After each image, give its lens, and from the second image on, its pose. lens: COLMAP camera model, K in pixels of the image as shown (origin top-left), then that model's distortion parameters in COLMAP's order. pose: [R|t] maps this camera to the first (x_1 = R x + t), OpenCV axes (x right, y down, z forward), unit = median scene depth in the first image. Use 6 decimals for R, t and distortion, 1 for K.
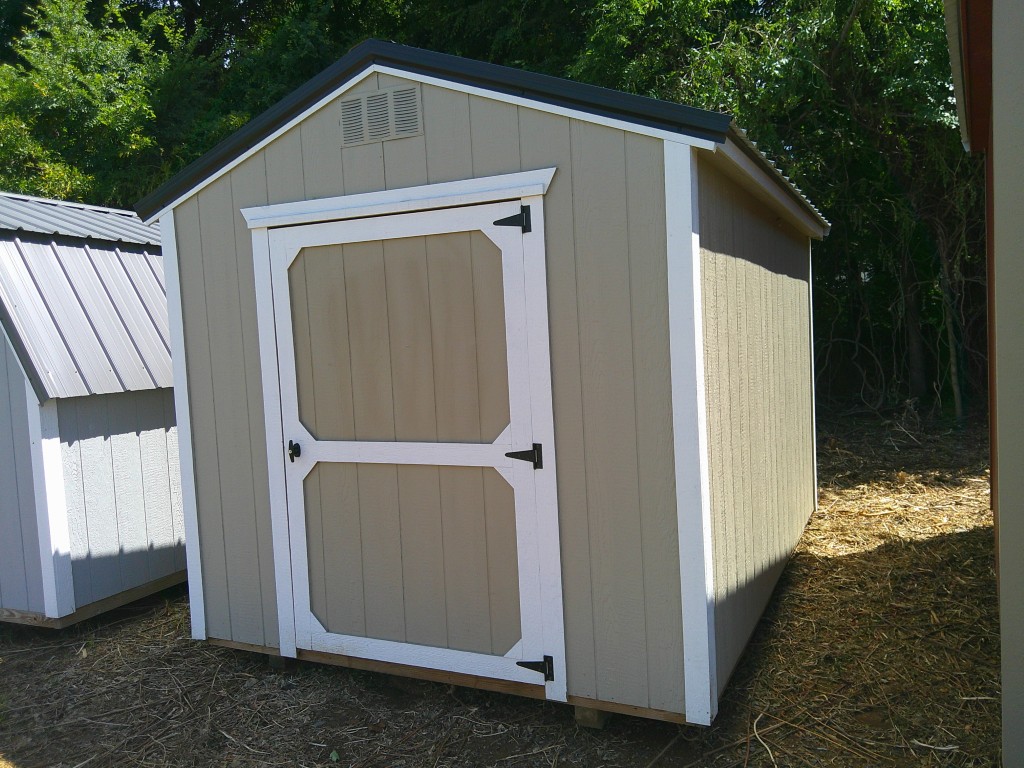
lens RADIAL K [[810.8, 0, 509.6], [0, 810.8, 389.0], [0, 0, 1]] dist [0.096529, -0.050384]
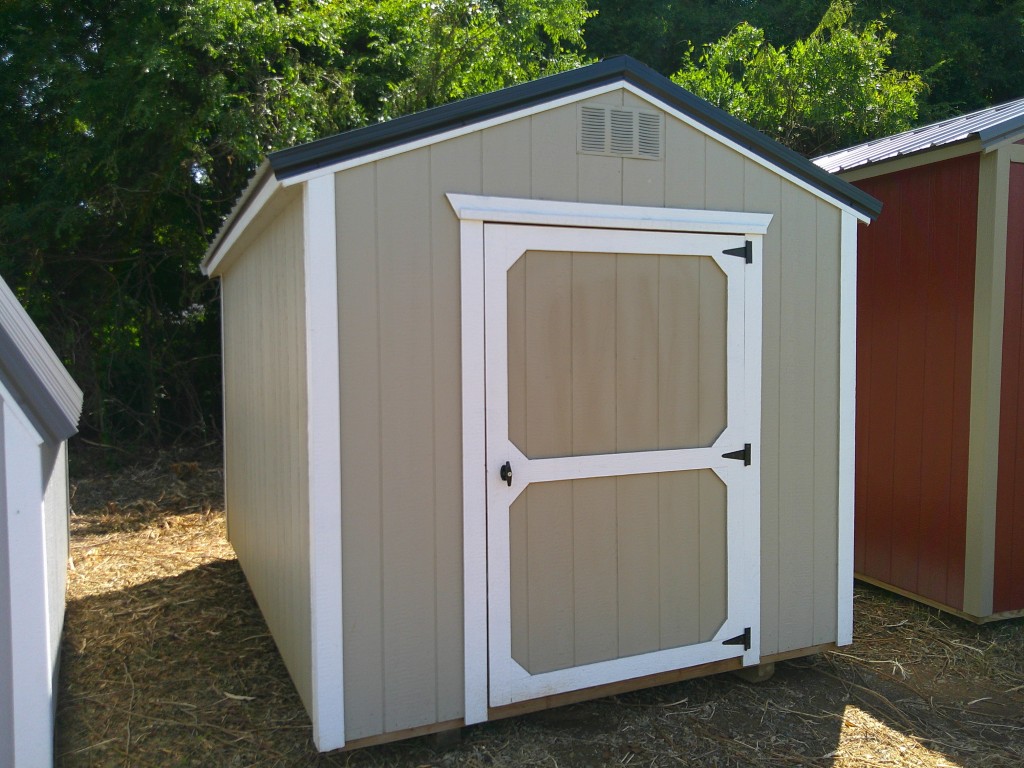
lens RADIAL K [[810.8, 0, 507.3], [0, 810.8, 381.2], [0, 0, 1]] dist [0.096529, -0.050384]
pose [[0.653381, 0.004694, 0.757015, -1.045157], [0.038466, 0.998483, -0.039391, 0.010475], [-0.756052, 0.054856, 0.652209, 0.473497]]
